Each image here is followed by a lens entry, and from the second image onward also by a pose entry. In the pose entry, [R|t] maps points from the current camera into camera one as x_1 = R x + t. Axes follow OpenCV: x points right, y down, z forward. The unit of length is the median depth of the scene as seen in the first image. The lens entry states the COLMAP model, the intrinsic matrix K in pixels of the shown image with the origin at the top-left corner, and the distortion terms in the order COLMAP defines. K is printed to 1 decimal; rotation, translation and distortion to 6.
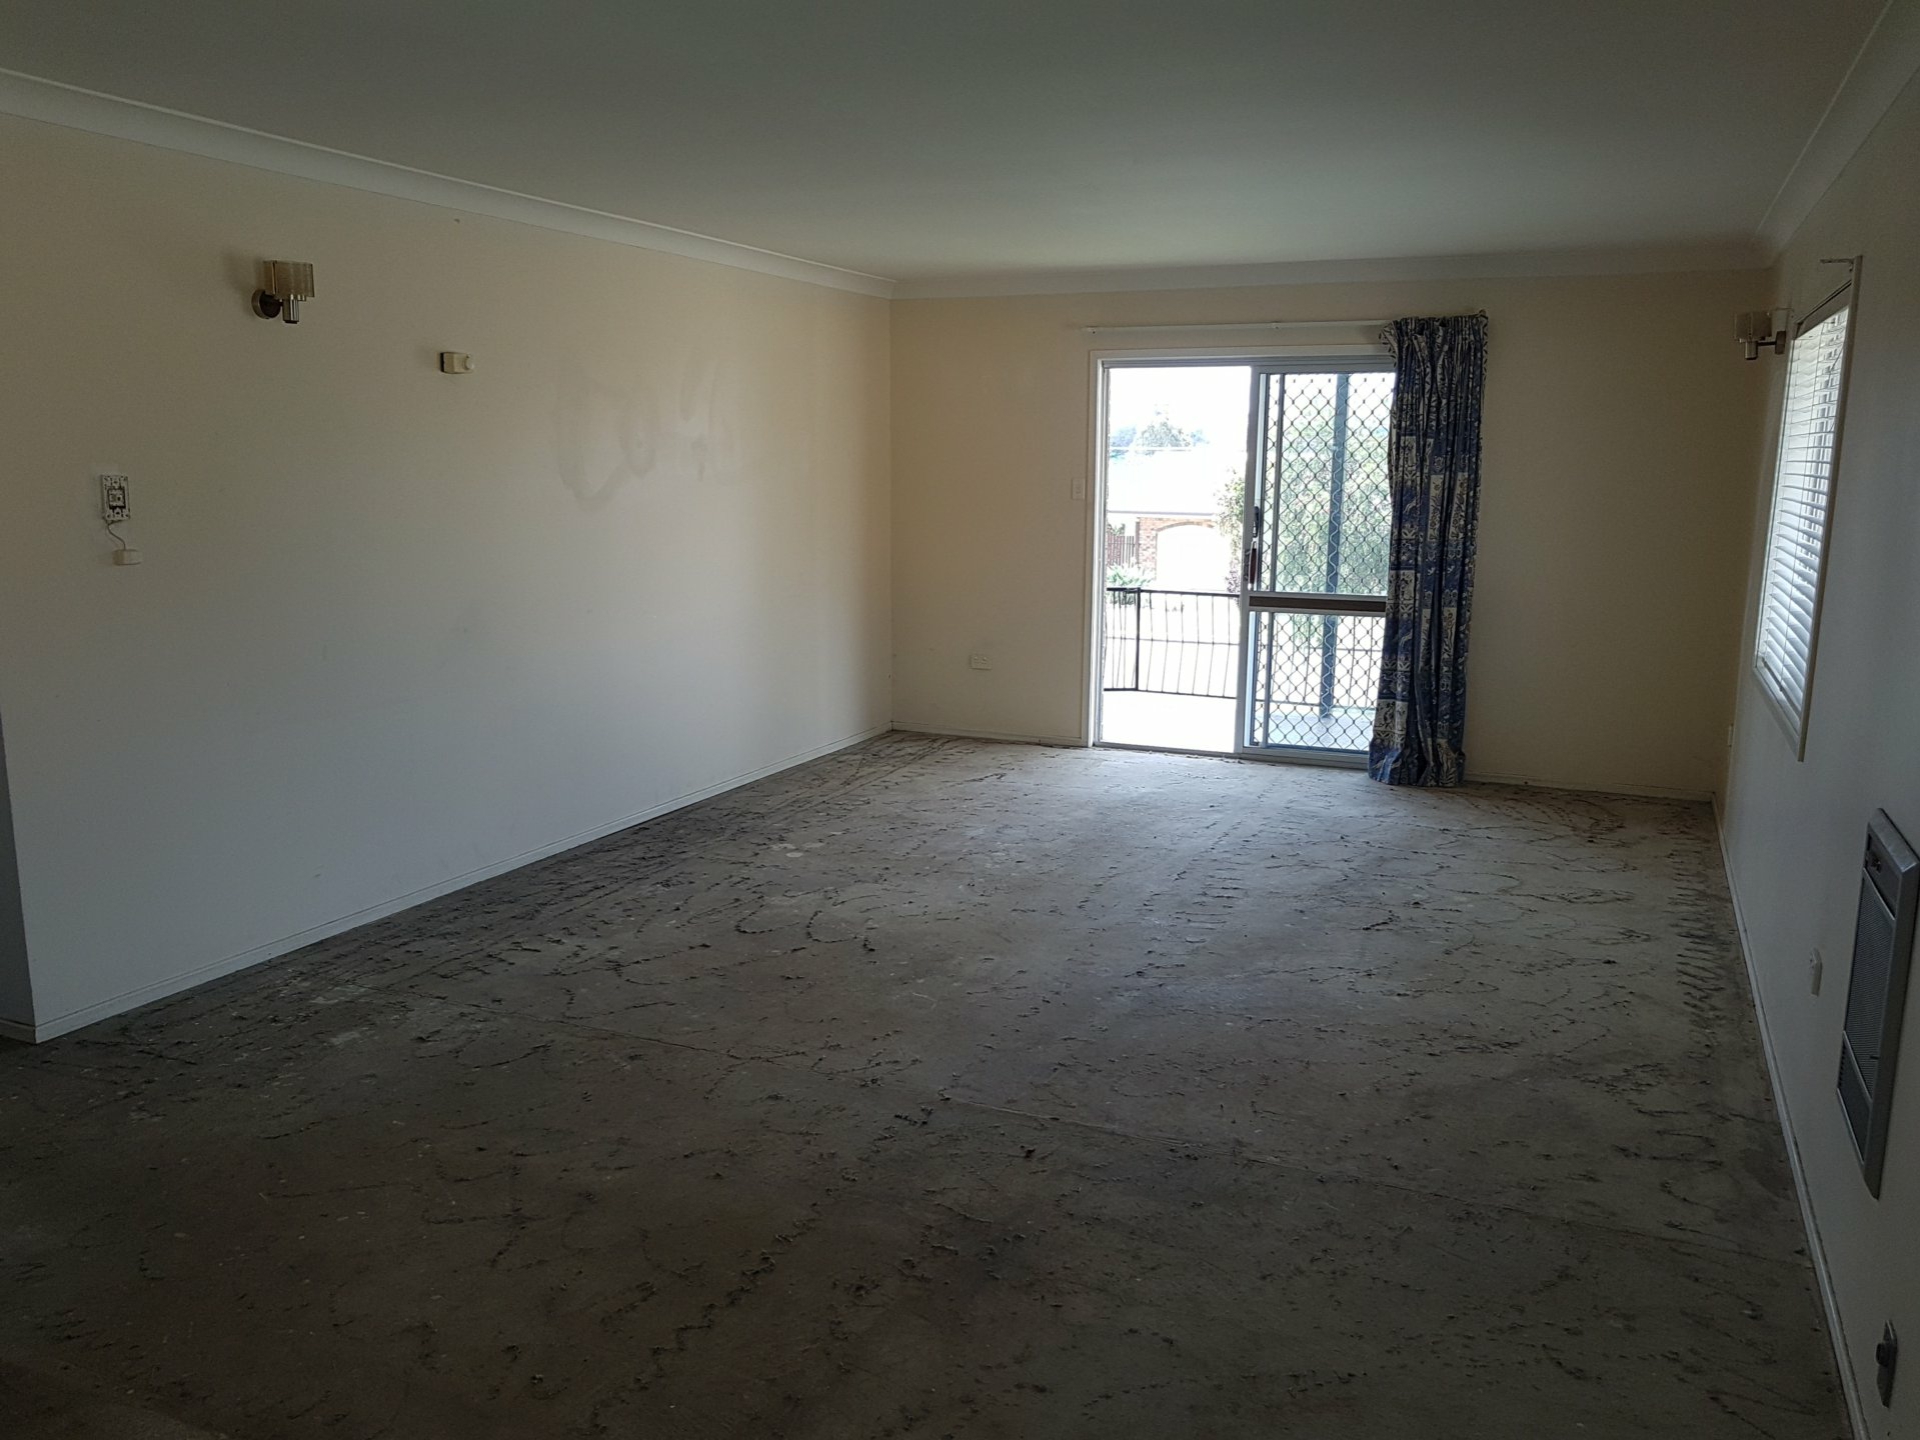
lens RADIAL K [[1529.4, 0, 959.8], [0, 1529.4, 722.5], [0, 0, 1]] dist [0.033546, -0.024009]
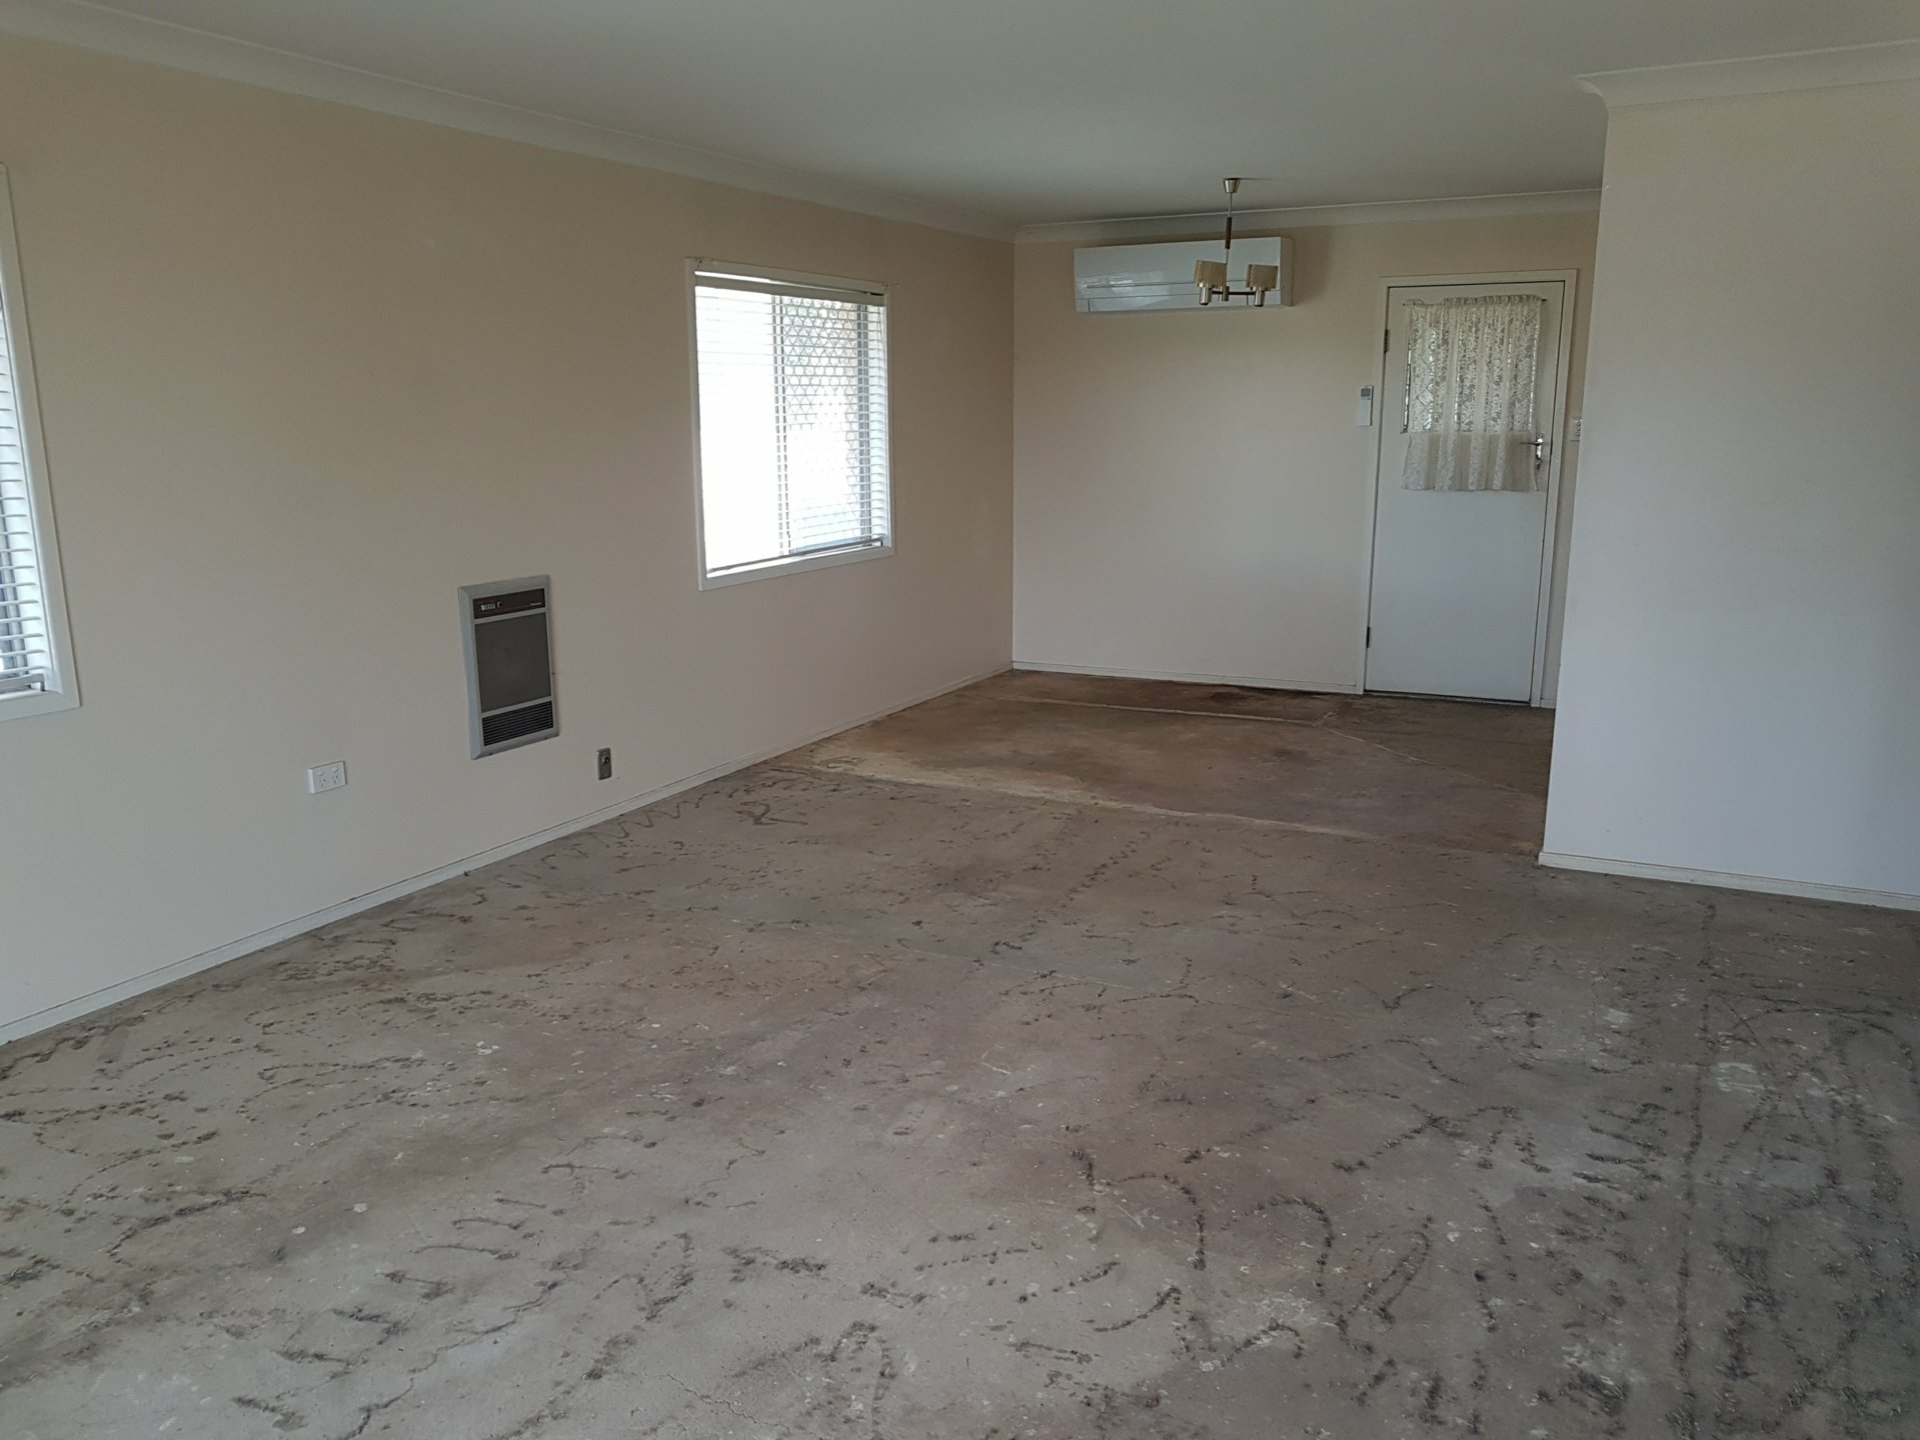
lens RADIAL K [[1529.4, 0, 959.8], [0, 1529.4, 722.7], [0, 0, 1]] dist [0.033546, -0.024009]
pose [[-0.998805, -0.013087, 0.047096, -0.038199], [0.005400, 0.928055, 0.372404, -0.277413], [-0.048581, 0.372213, -0.926875, 1.622811]]
